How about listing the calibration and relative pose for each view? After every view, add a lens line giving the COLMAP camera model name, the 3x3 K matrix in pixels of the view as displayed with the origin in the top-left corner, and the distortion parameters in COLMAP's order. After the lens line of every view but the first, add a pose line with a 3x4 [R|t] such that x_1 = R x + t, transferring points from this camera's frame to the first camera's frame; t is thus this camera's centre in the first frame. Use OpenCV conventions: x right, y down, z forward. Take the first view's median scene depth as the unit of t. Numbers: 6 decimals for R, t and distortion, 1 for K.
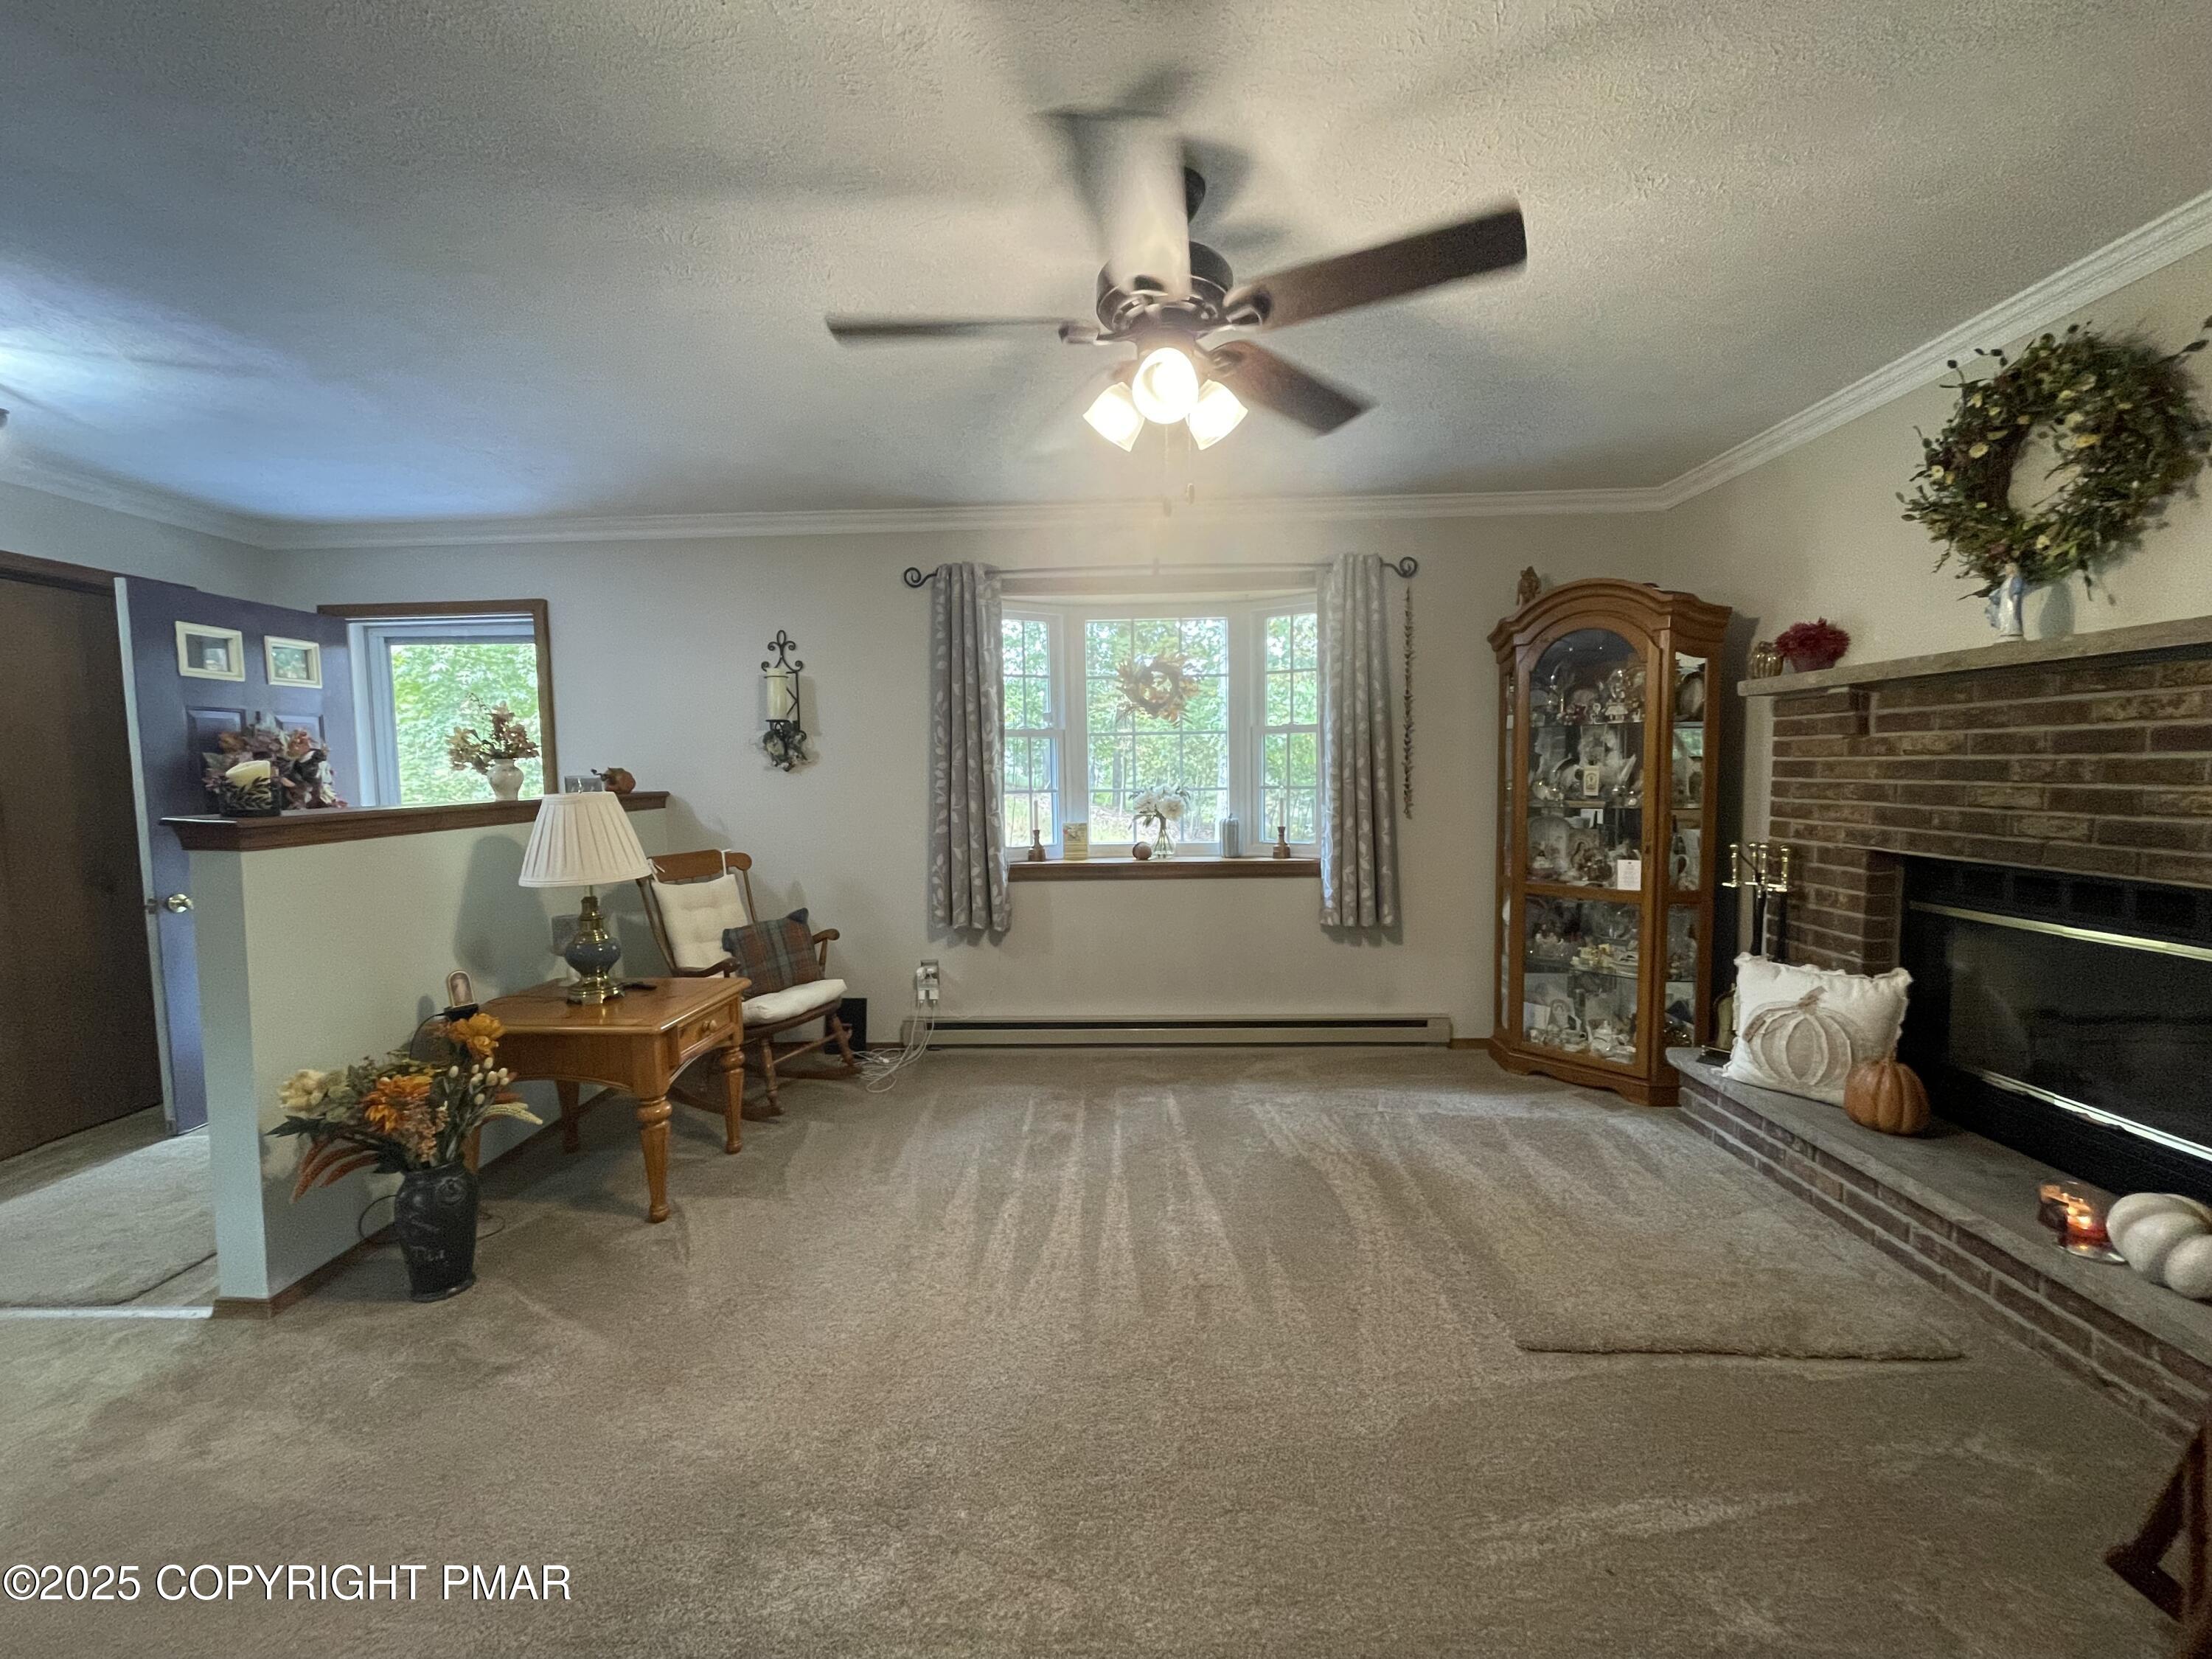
lens RADIAL K [[891.5, 0, 1106.6], [0, 891.5, 829.6], [0, 0, 1]] dist [-0.003605, -0.000004]
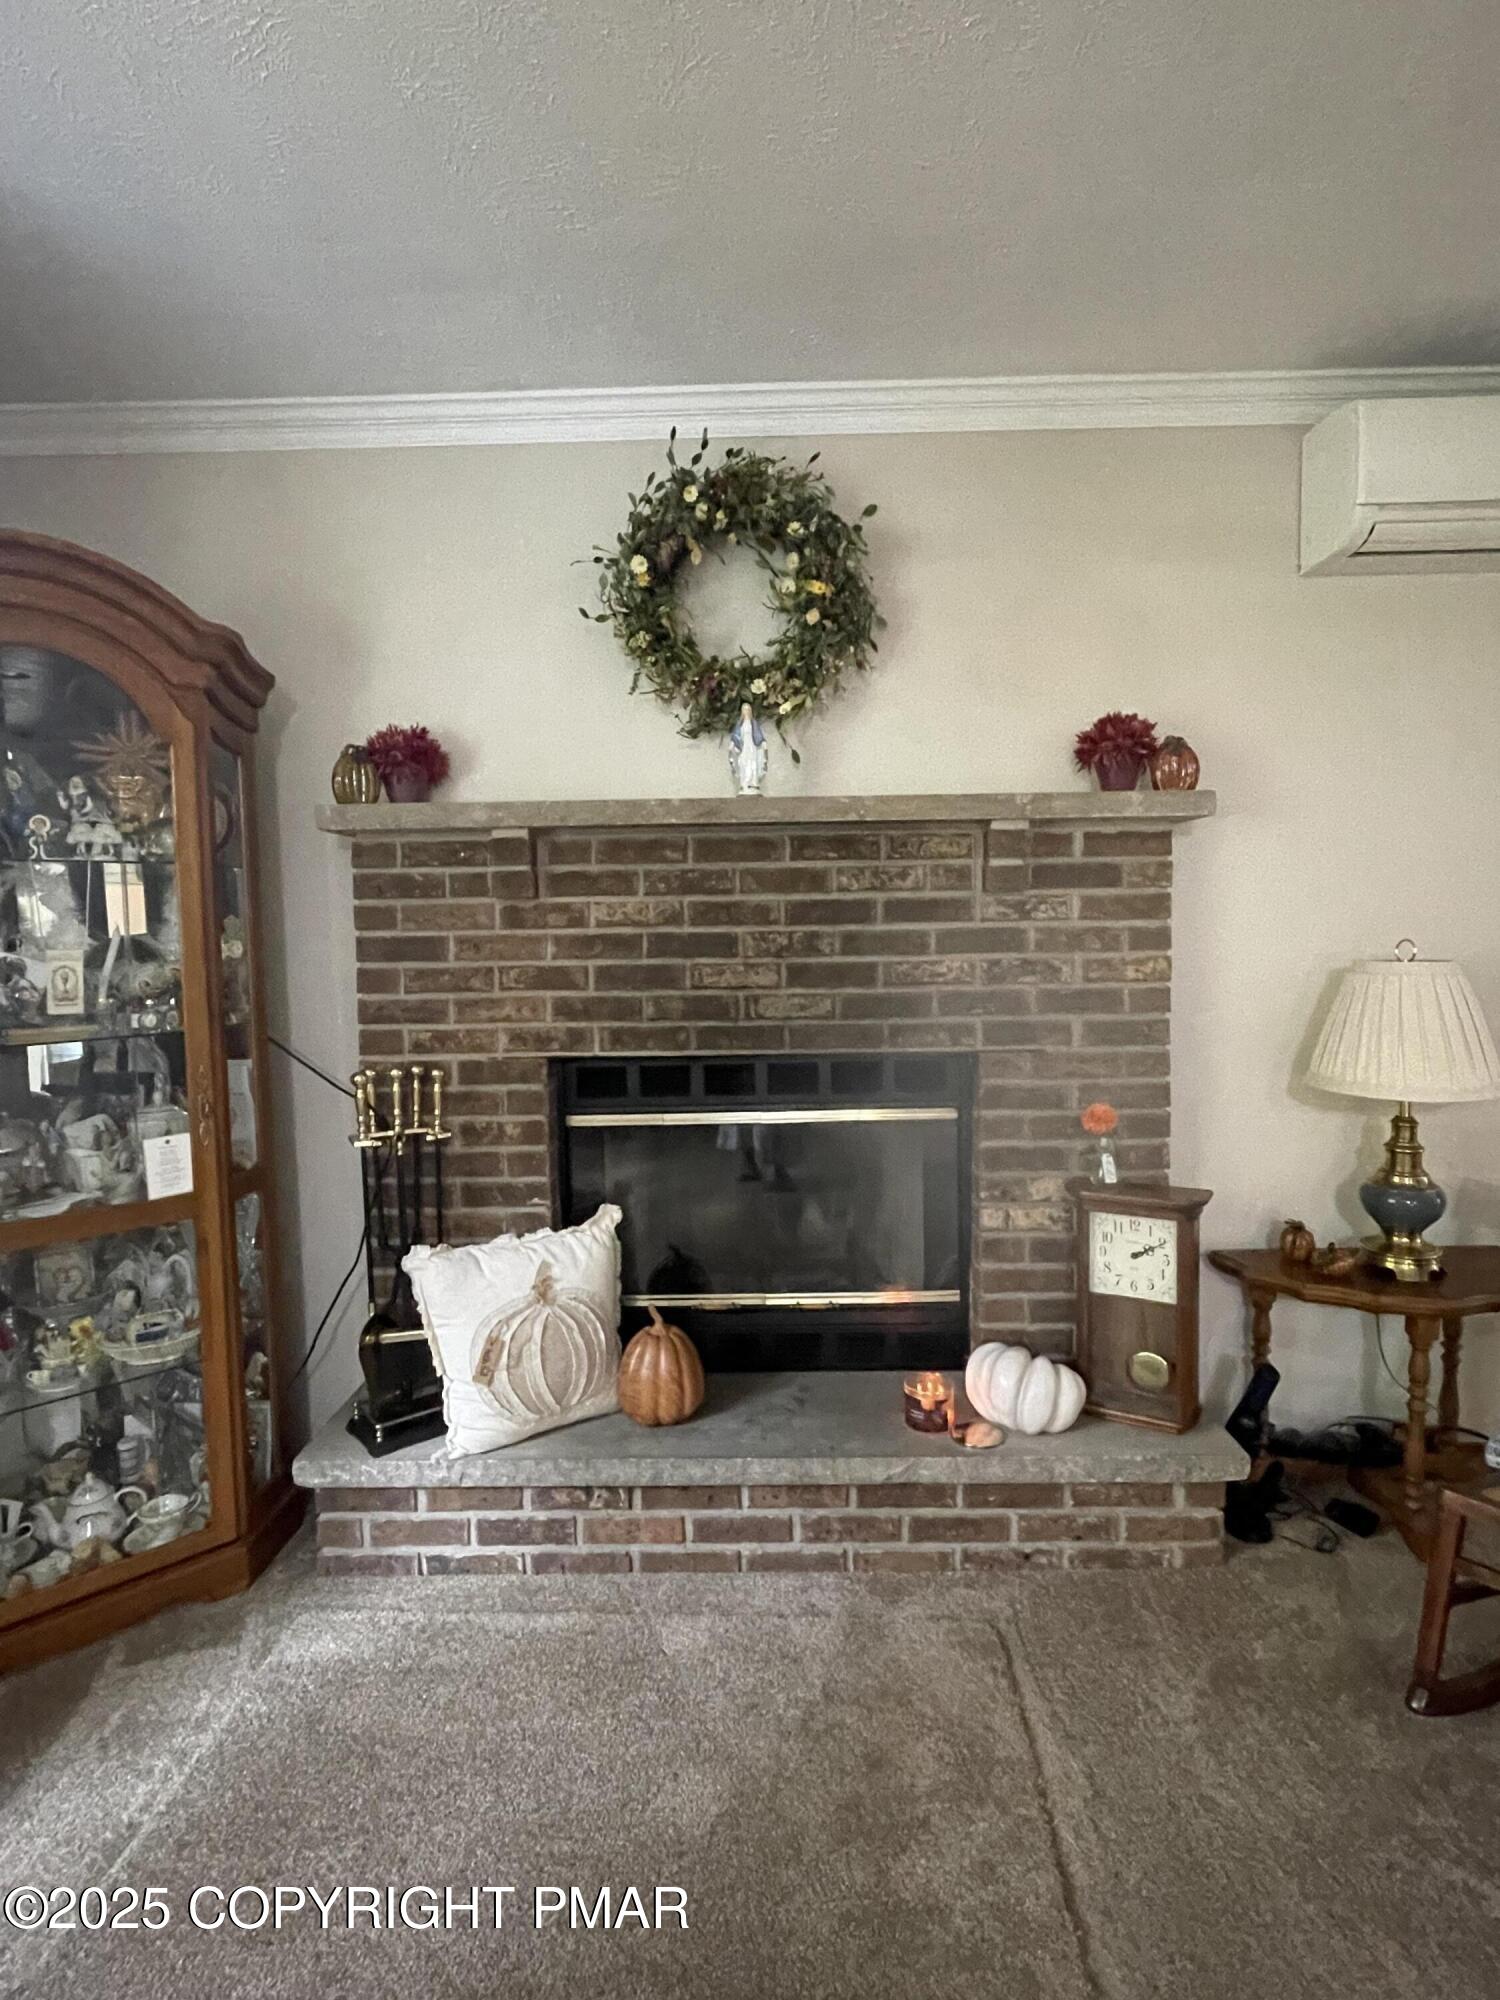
lens RADIAL K [[1051.5, 0, 747.6], [0, 1051.5, 990.7], [0, 0, 1]] dist [-0.000452, 0.000262]
pose [[-0.019603, -0.049965, 0.998559, -0.005323], [0.085655, 0.994995, 0.051469, -0.047014], [-0.996132, 0.086540, -0.015225, 0.643363]]
